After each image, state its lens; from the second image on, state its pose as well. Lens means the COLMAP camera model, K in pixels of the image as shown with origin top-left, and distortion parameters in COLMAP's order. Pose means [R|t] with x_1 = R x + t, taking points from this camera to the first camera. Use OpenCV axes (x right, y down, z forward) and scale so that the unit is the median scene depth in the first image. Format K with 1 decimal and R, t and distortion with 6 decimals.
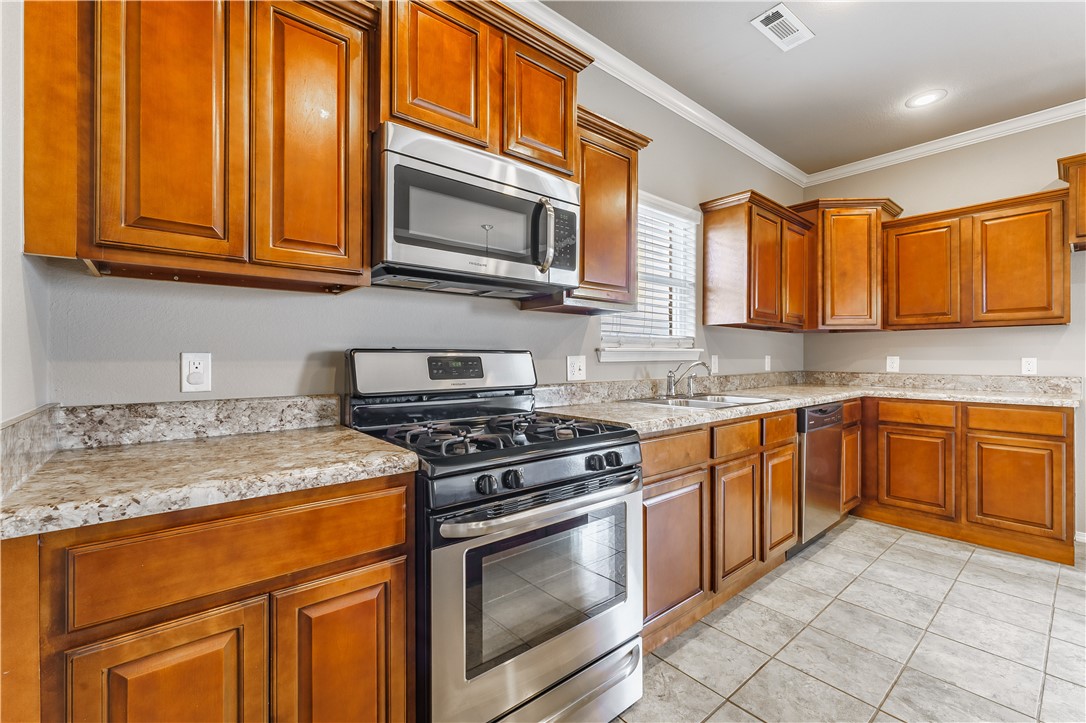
lens RADIAL K [[457.1, 0, 544.3], [0, 457.1, 357.7], [0, 0, 1]] dist [-0.000060, -0.000046]
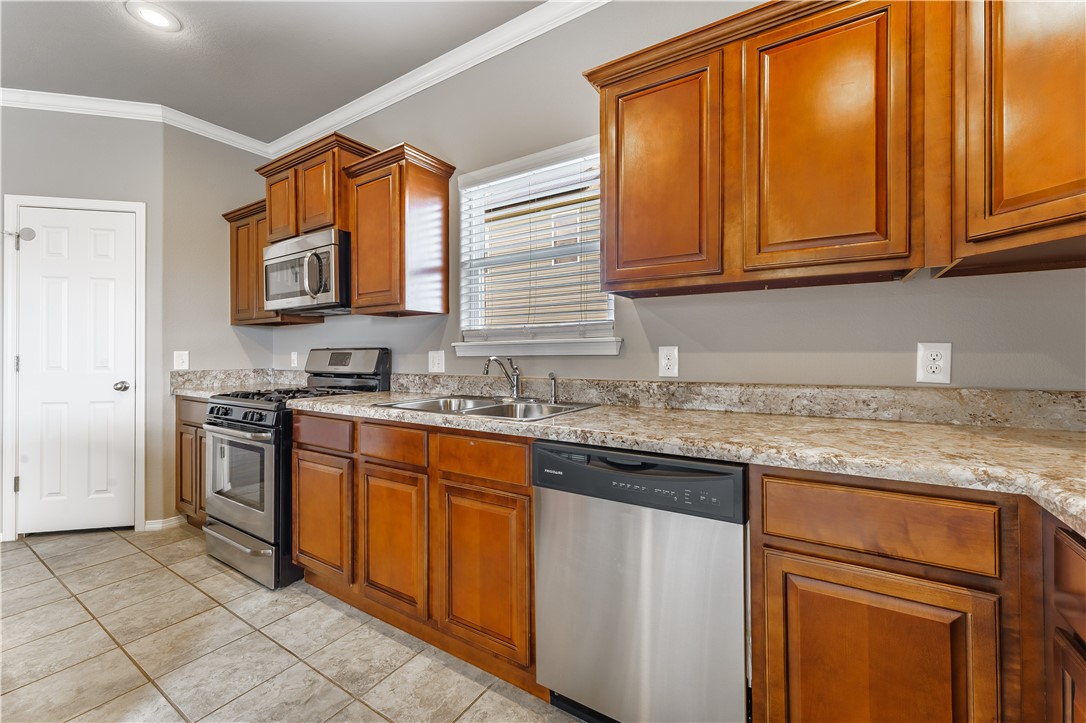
lens RADIAL K [[445.6, 0, 545.7], [0, 445.6, 350.9], [0, 0, 1]] dist [0.002192, 0.000194]
pose [[0.296853, -0.007421, -0.954894, 1.248764], [0.004894, 0.999968, -0.006249, 0.004511], [0.954911, -0.002819, 0.296880, 0.969510]]
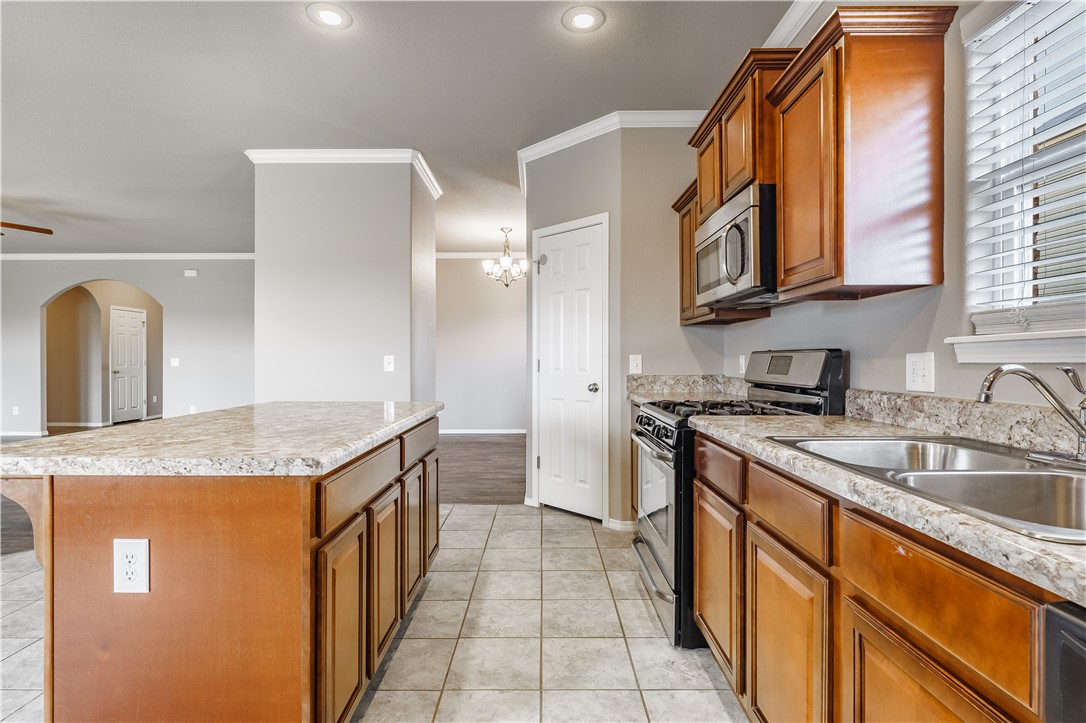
lens RADIAL K [[527.5, 0, 541.9], [0, 527.5, 359.7], [0, 0, 1]] dist [-0.001514, -0.000514]
pose [[-0.641684, 0.001537, -0.766967, 1.010971], [0.001936, 0.999998, 0.000384, 0.004803], [0.766966, -0.001239, -0.641686, 1.111248]]
